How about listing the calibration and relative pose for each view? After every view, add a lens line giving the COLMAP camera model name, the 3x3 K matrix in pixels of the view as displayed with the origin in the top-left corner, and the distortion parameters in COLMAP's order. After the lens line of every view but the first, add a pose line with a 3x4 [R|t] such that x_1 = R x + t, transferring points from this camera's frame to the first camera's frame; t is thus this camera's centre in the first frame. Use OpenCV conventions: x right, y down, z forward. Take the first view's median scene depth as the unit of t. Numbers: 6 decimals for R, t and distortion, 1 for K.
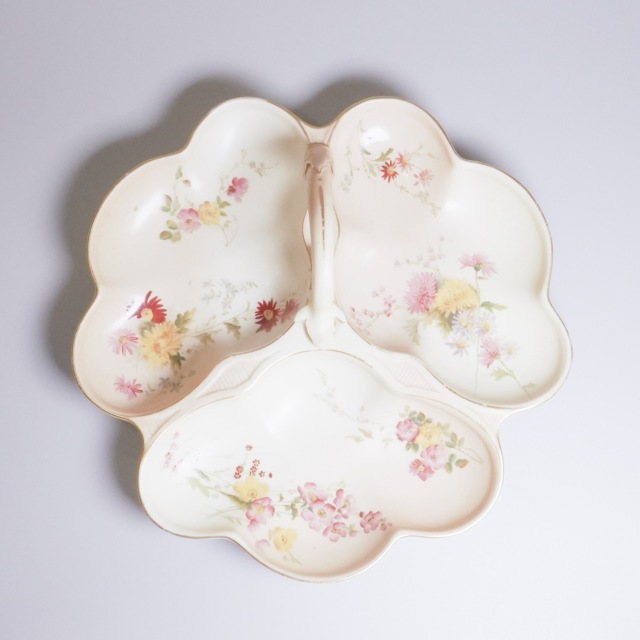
lens RADIAL K [[1212.1, 0, 323.2], [0, 1212.1, 329.4], [0, 0, 1]] dist [-0.005909, 0.002763]
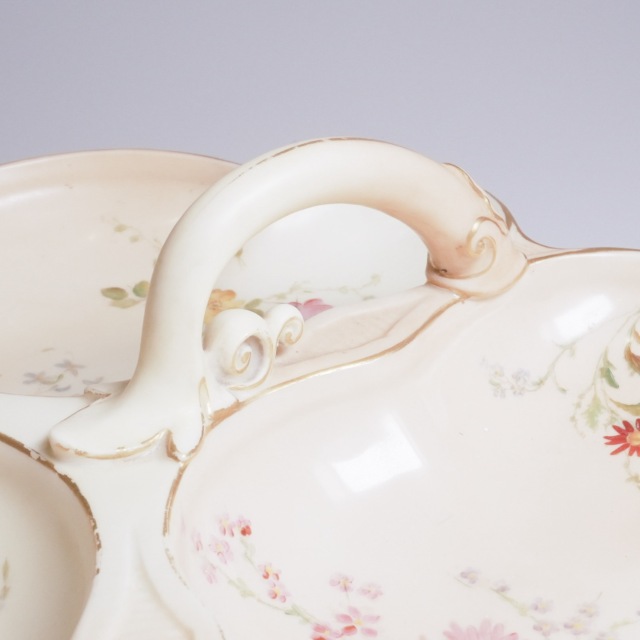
lens RADIAL K [[1212.1, 0, 323.2], [0, 1212.1, 329.4], [0, 0, 1]] dist [-0.005909, 0.002763]
pose [[0.671677, 0.325535, -0.665491, 0.218491], [-0.732734, 0.424469, -0.531909, 0.106738], [0.109325, 0.844898, 0.523636, 0.794784]]
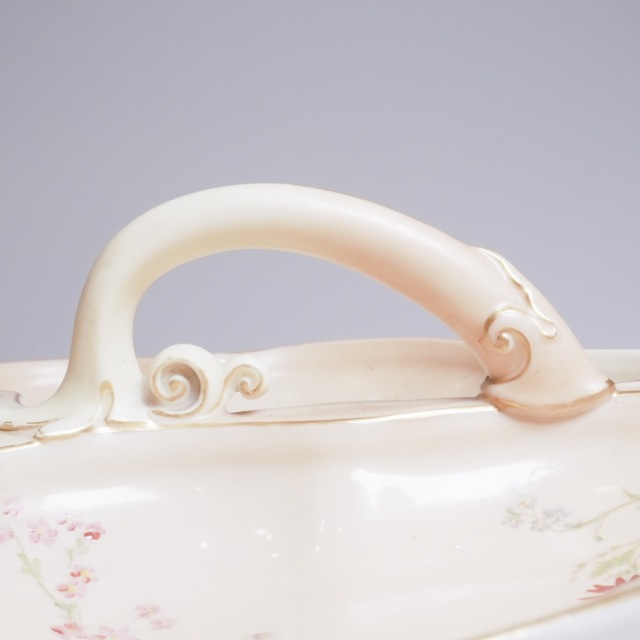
lens RADIAL K [[1212.1, 0, 323.2], [0, 1212.1, 329.4], [0, 0, 1]] dist [-0.005909, 0.002763]
pose [[-0.005133, 0.057123, -0.998354, 0.309469], [-0.983921, 0.177954, 0.015241, -0.083204], [0.178531, 0.982380, 0.055291, 0.935032]]
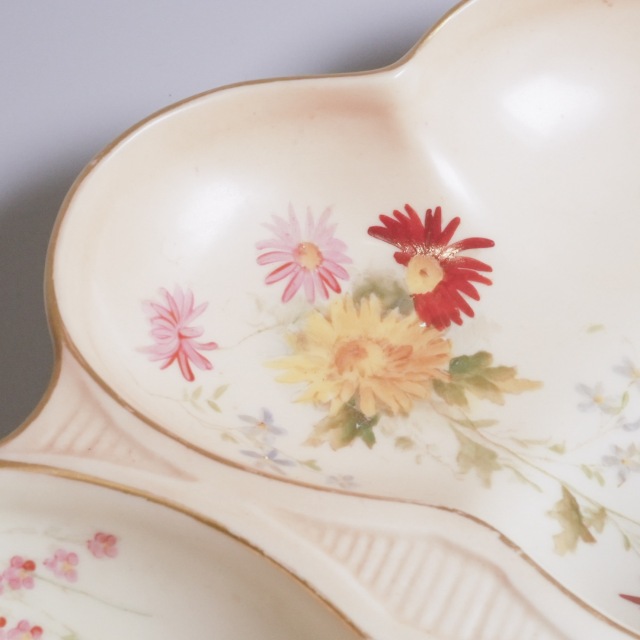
lens RADIAL K [[1212.1, 0, 323.2], [0, 1212.1, 329.4], [0, 0, 1]] dist [-0.005909, 0.002763]
pose [[0.549298, 0.708362, -0.443278, -0.016561], [-0.828305, 0.531630, -0.176864, 0.067988], [0.110377, 0.464320, 0.878763, 0.738546]]
